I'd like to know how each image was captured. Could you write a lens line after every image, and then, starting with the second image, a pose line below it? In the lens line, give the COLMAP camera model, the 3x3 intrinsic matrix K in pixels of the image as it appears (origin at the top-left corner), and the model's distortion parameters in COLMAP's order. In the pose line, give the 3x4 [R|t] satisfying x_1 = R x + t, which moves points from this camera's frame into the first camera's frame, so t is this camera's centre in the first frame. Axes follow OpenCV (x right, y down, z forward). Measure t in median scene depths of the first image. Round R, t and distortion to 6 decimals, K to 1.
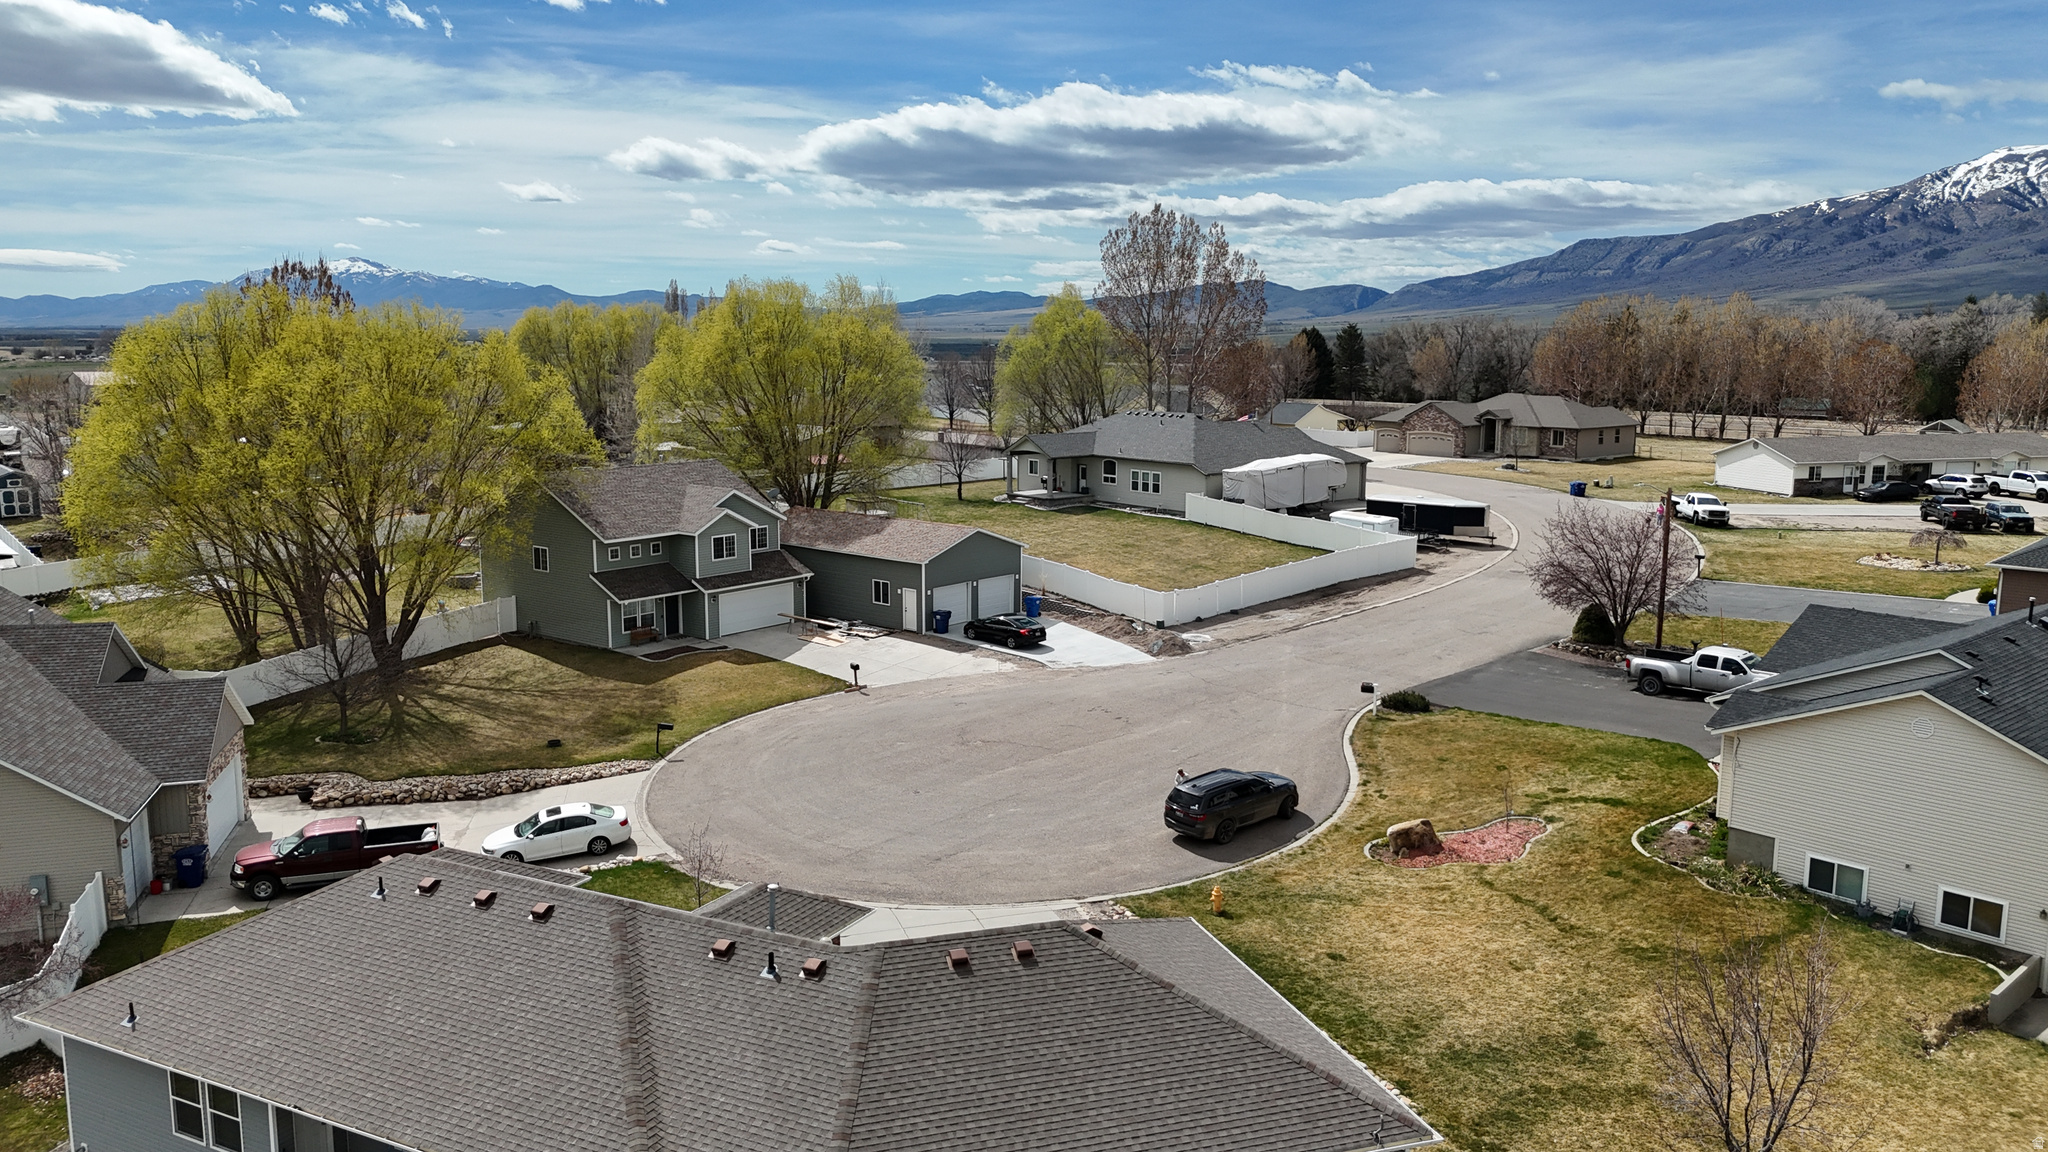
lens RADIAL K [[1500.7, 0, 1032.4], [0, 1500.7, 573.0], [0, 0, 1]] dist [0.077492, -0.079852]
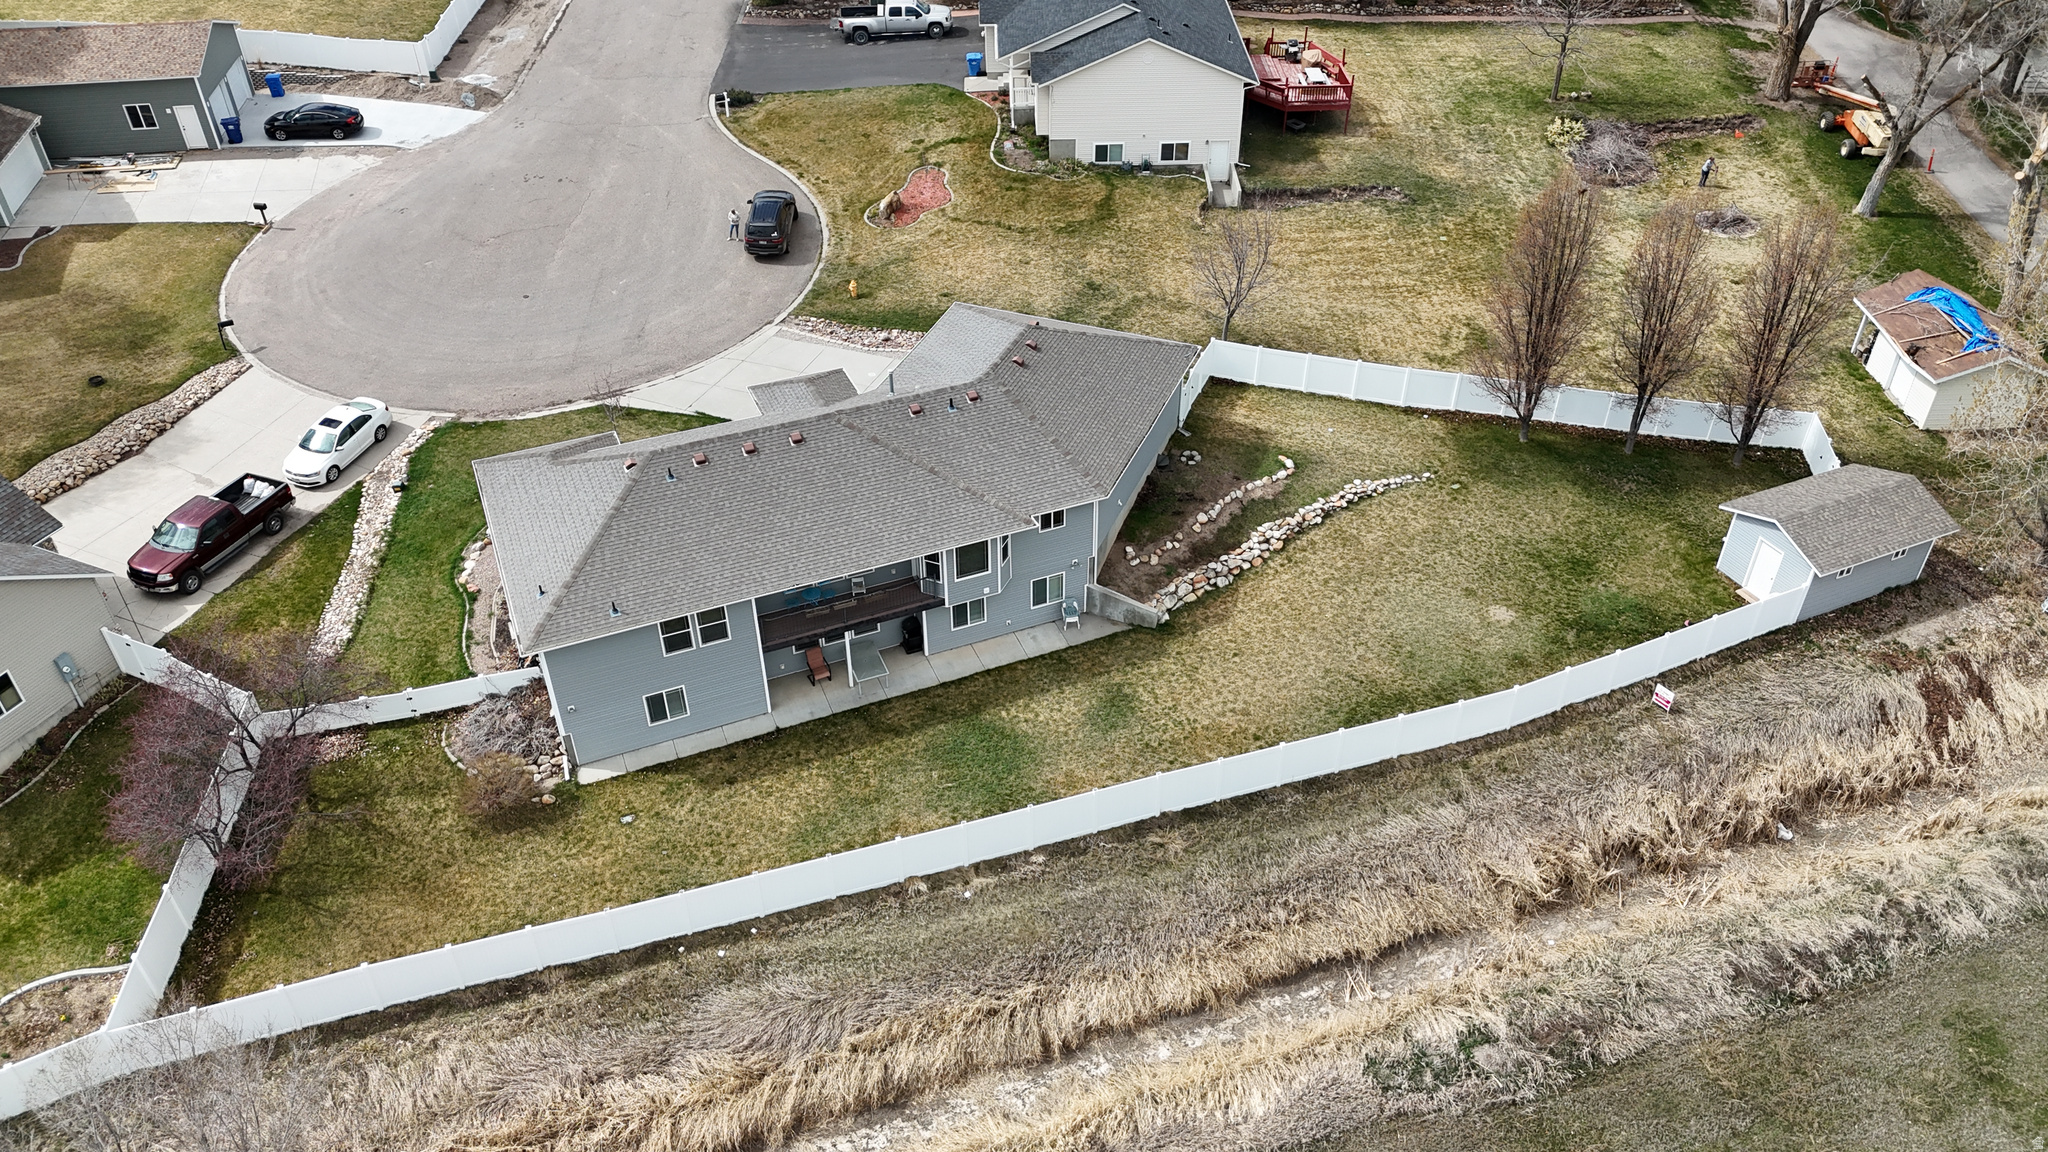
lens RADIAL K [[1500.7, 0, 1018.9], [0, 1500.7, 567.3], [0, 0, 1]] dist [0.077492, -0.079852]
pose [[0.646900, -0.467892, 0.602160, -0.666212], [0.129228, 0.845483, 0.518131, -0.255113], [-0.751545, -0.257363, 0.607408, -0.102512]]
